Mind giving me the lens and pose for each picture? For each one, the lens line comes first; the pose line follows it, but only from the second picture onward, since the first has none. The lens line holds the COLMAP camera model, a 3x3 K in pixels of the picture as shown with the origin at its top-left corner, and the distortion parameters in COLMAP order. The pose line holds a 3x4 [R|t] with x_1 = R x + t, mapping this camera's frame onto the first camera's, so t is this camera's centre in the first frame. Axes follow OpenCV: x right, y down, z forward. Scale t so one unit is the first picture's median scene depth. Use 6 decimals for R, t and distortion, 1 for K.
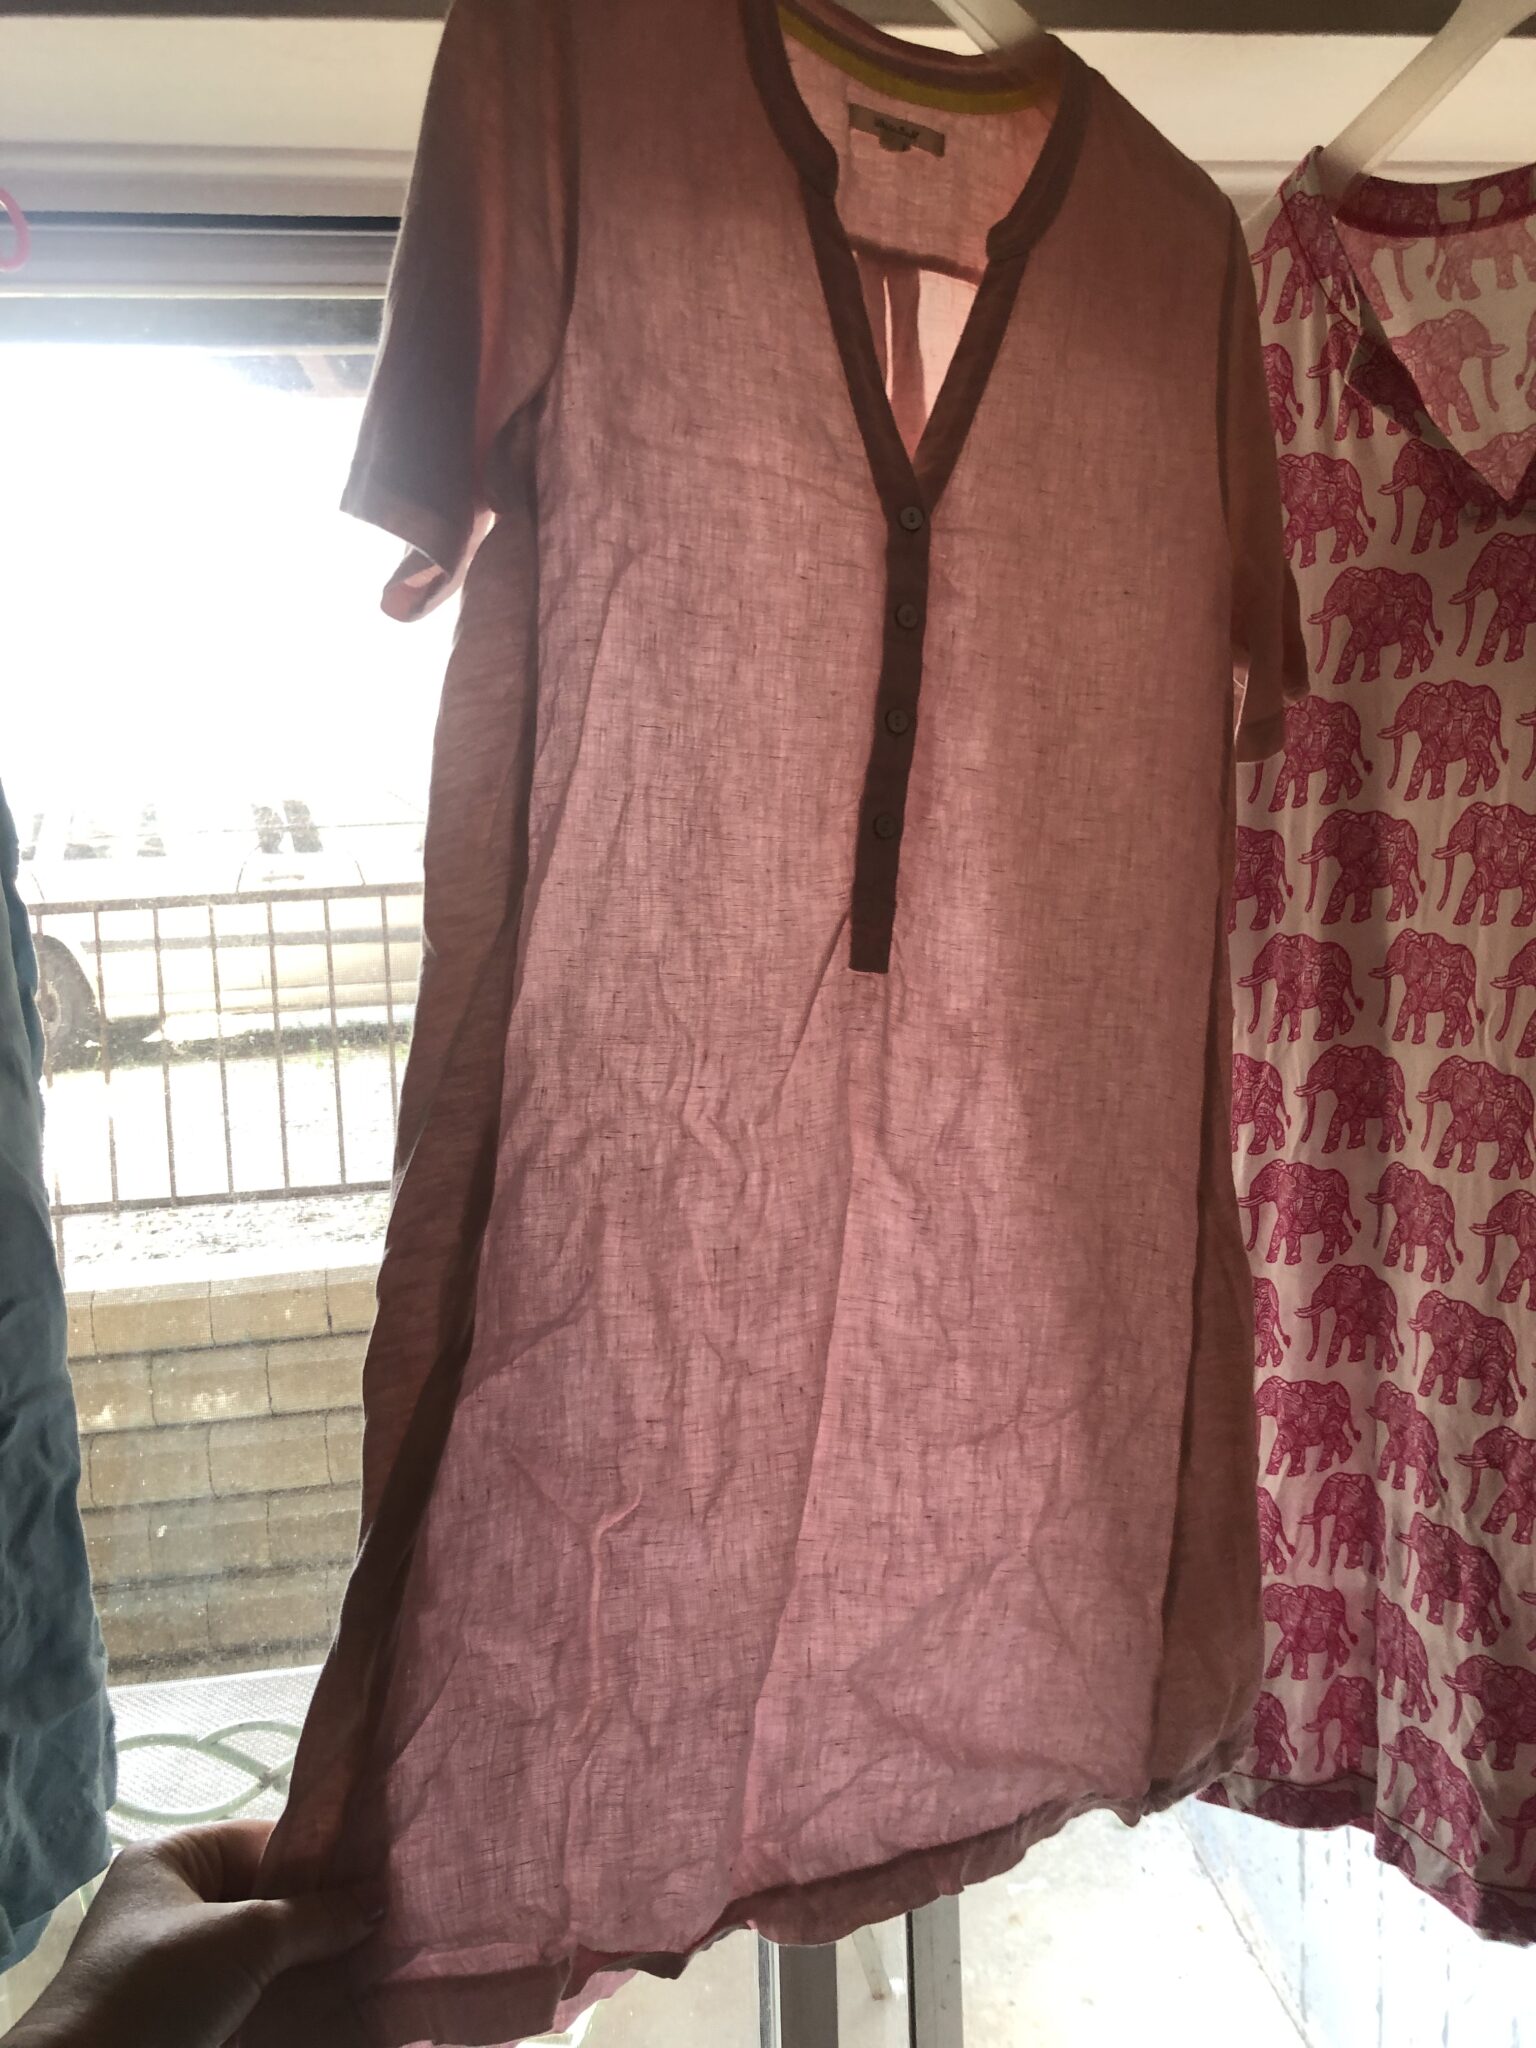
lens RADIAL K [[1640.5, 0, 765.5], [0, 1640.5, 1030.0], [0, 0, 1]] dist [-0.004889, 0.003385]
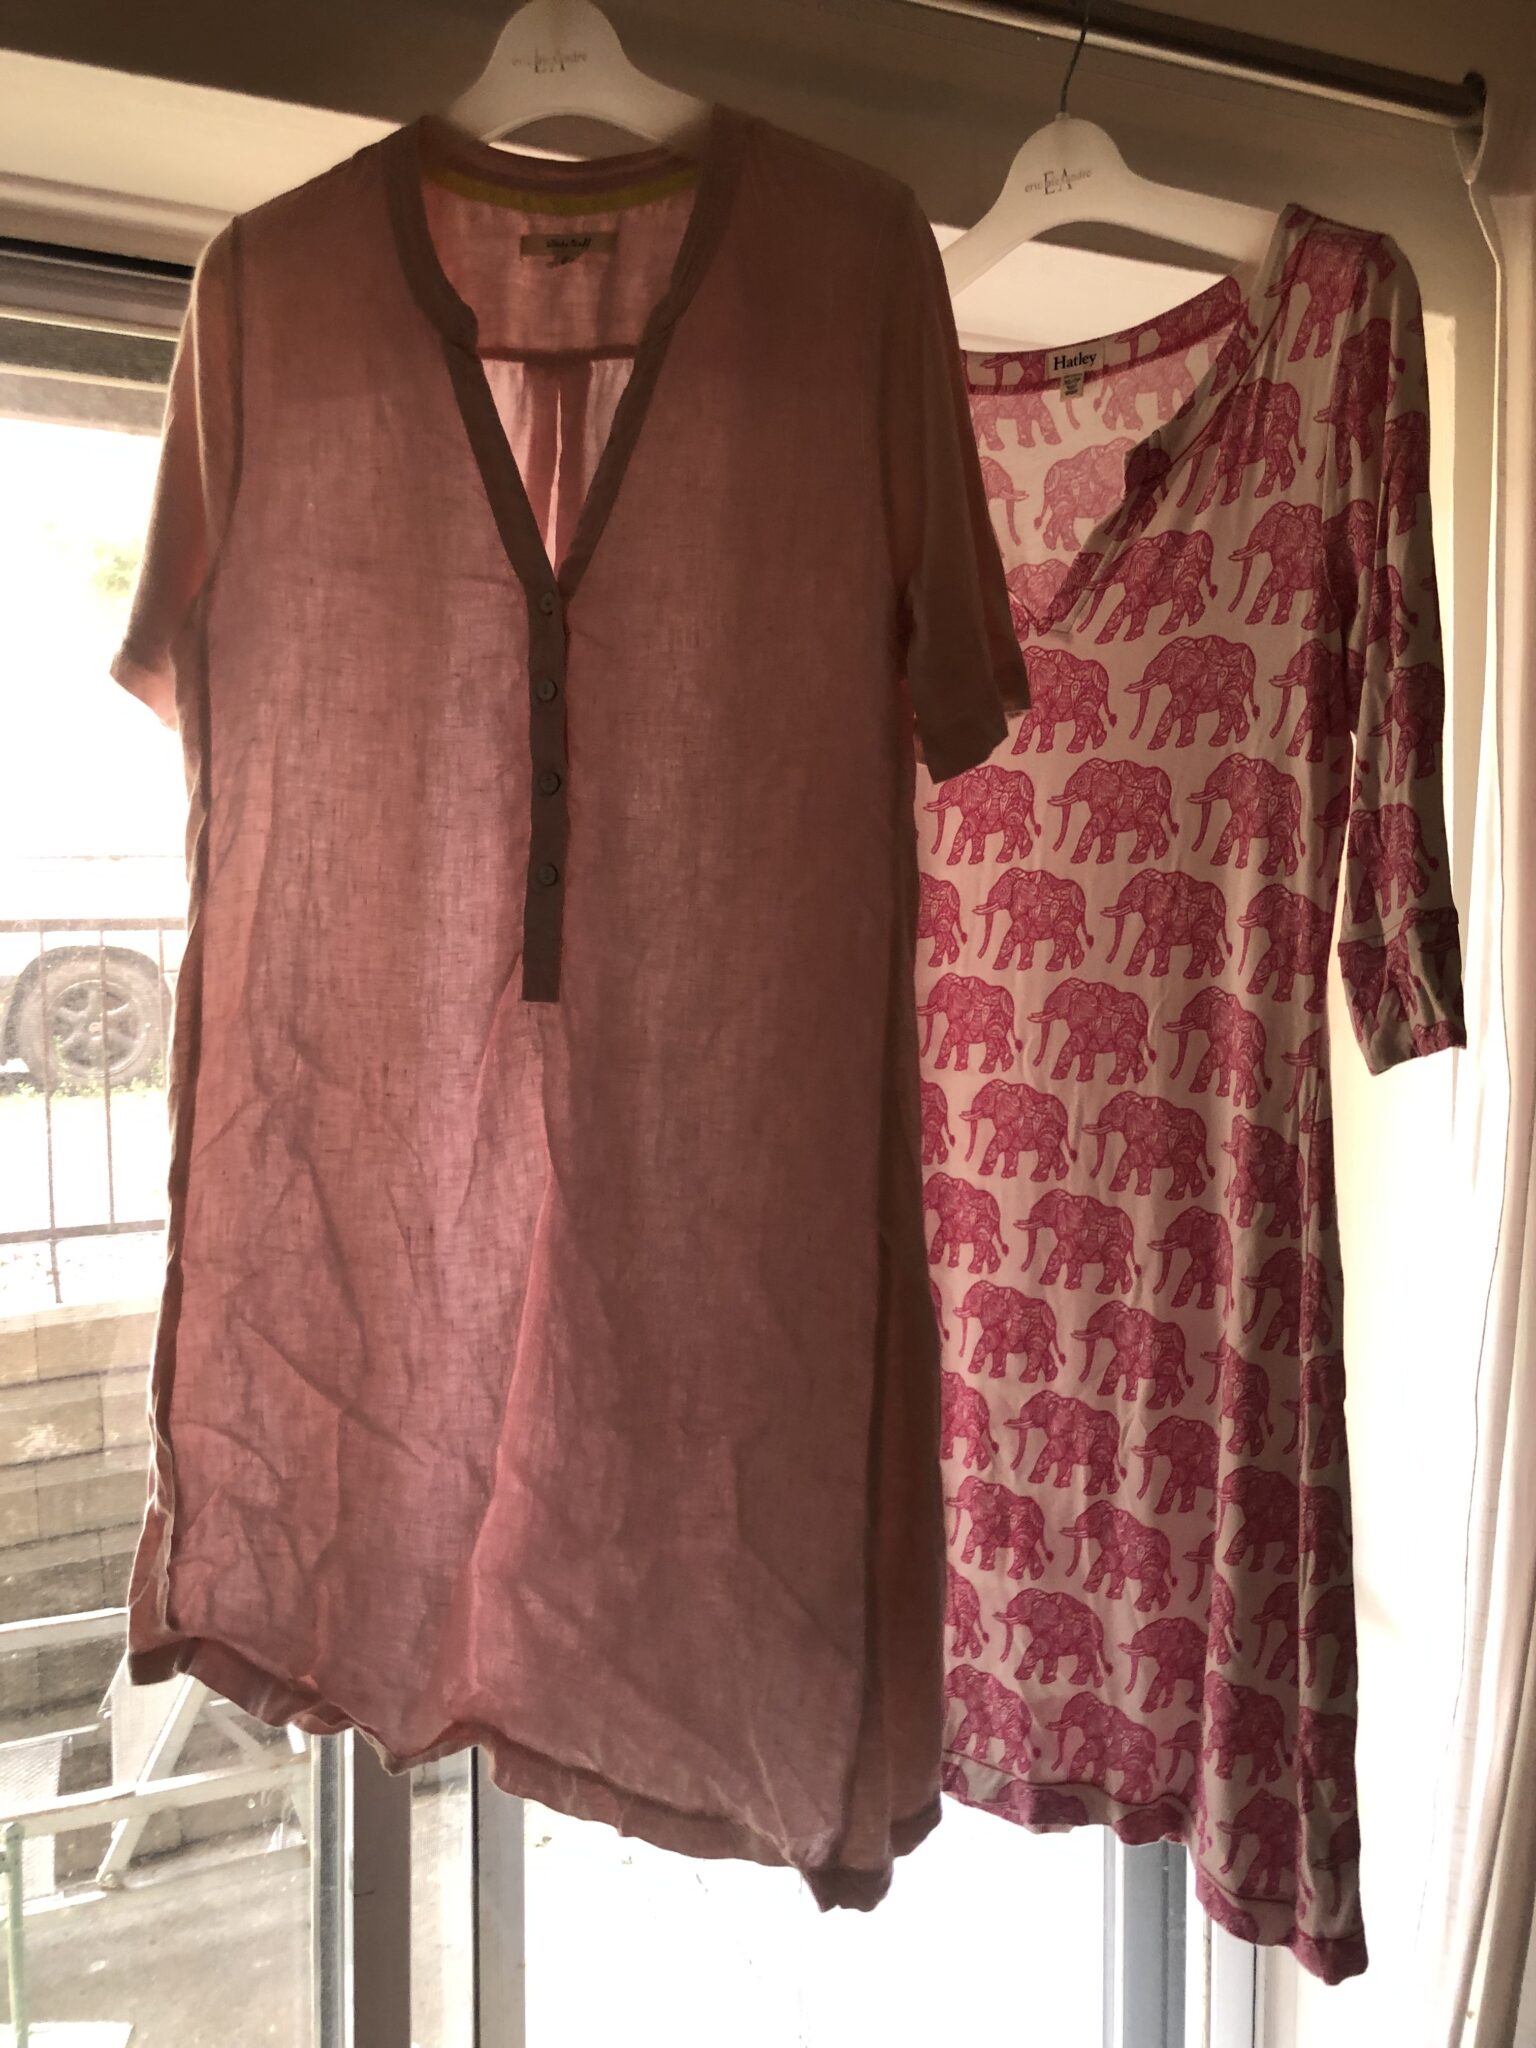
lens RADIAL K [[1640.5, 0, 767.2], [0, 1640.5, 1022.0], [0, 0, 1]] dist [-0.004889, 0.003385]
pose [[0.929081, -0.005280, 0.369840, -0.171276], [0.018755, 0.999284, -0.032848, 0.009614], [-0.369401, 0.037455, 0.928515, -0.039899]]
